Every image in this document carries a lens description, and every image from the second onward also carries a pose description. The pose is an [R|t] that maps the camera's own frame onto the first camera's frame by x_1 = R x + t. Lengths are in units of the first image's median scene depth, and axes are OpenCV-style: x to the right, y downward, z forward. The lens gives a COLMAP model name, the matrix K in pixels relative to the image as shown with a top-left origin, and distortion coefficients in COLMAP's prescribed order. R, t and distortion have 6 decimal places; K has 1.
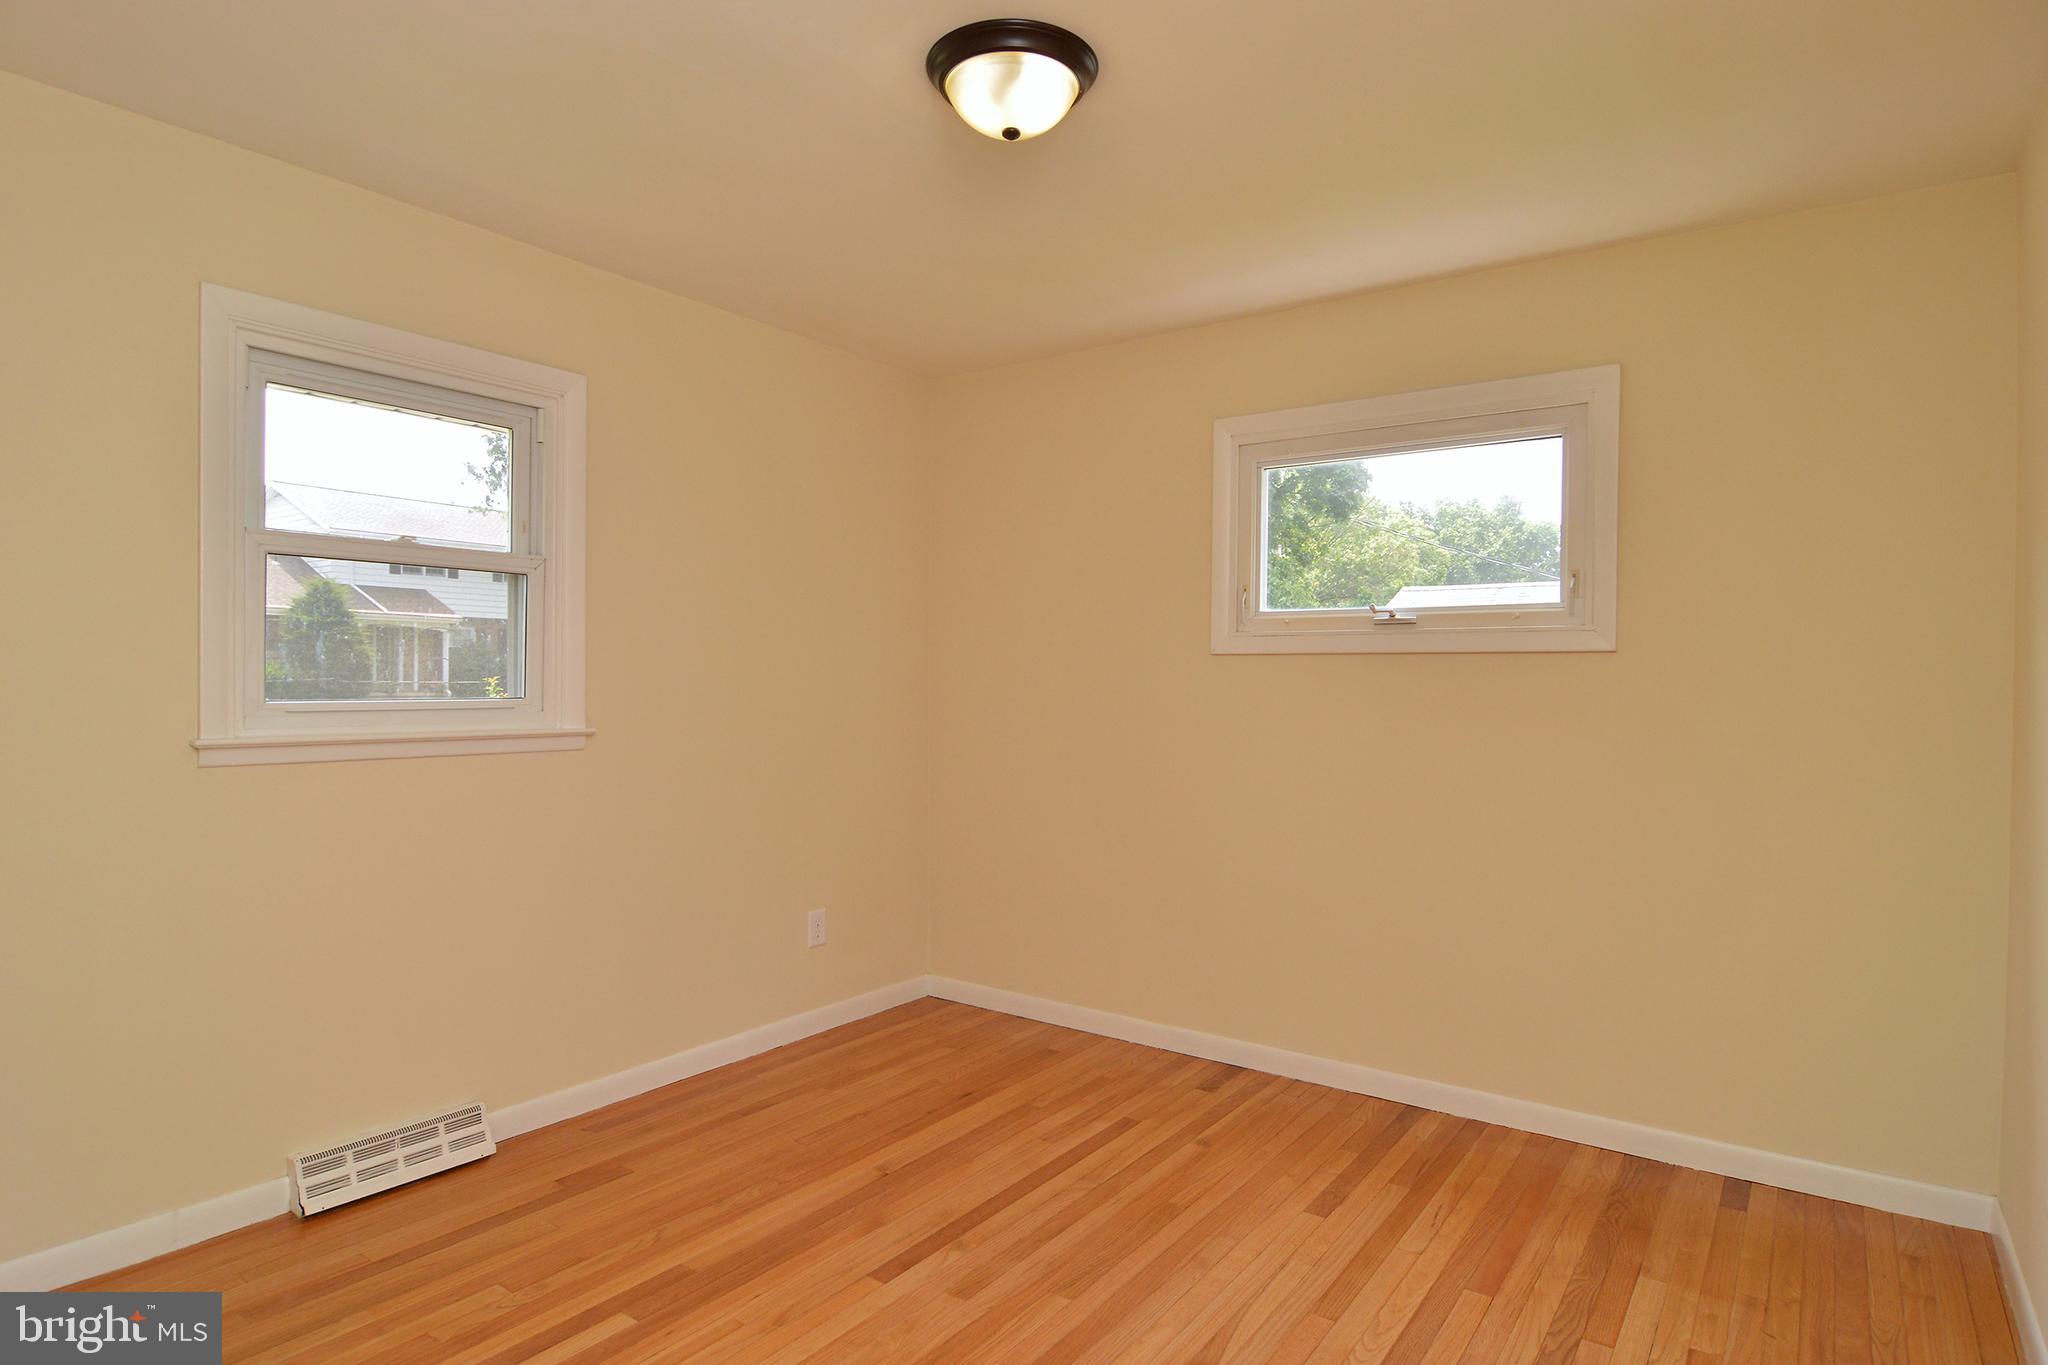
lens RADIAL K [[1162.7, 0, 1058.6], [0, 1162.7, 679.3], [0, 0, 1]] dist [-0.004207, -0.002647]
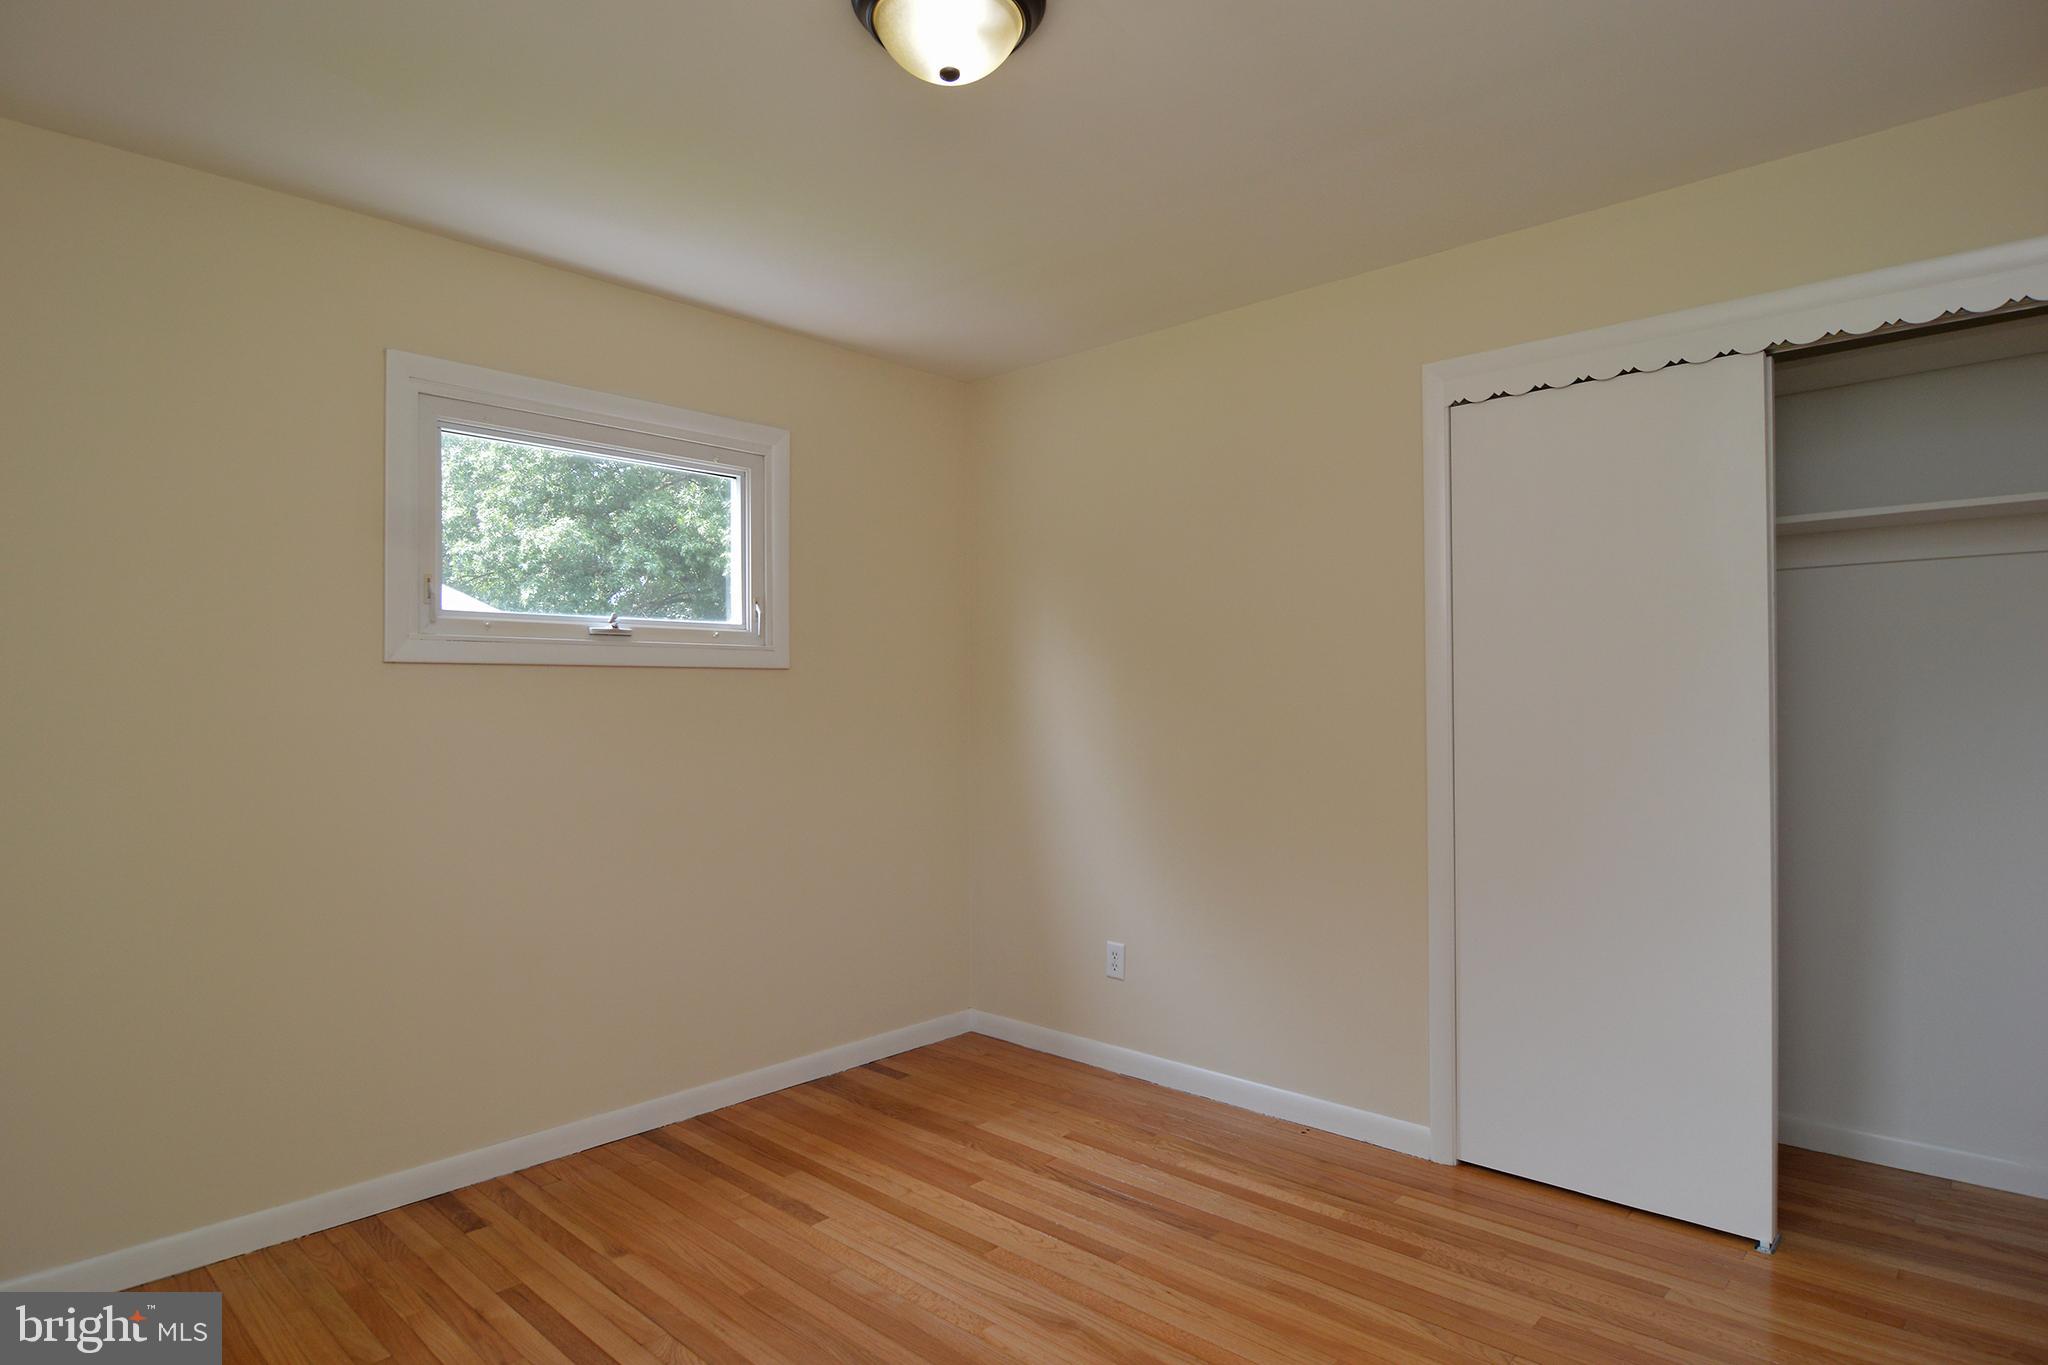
lens RADIAL K [[1131.5, 0, 1024.0], [0, 1131.5, 682.5], [0, 0, 1]] dist [-0.016221, -0.000892]
pose [[0.117428, 0.001525, 0.993080, -0.655176], [0.008738, 0.999959, -0.002569, -0.004132], [-0.993043, 0.008980, 0.117410, 0.629129]]
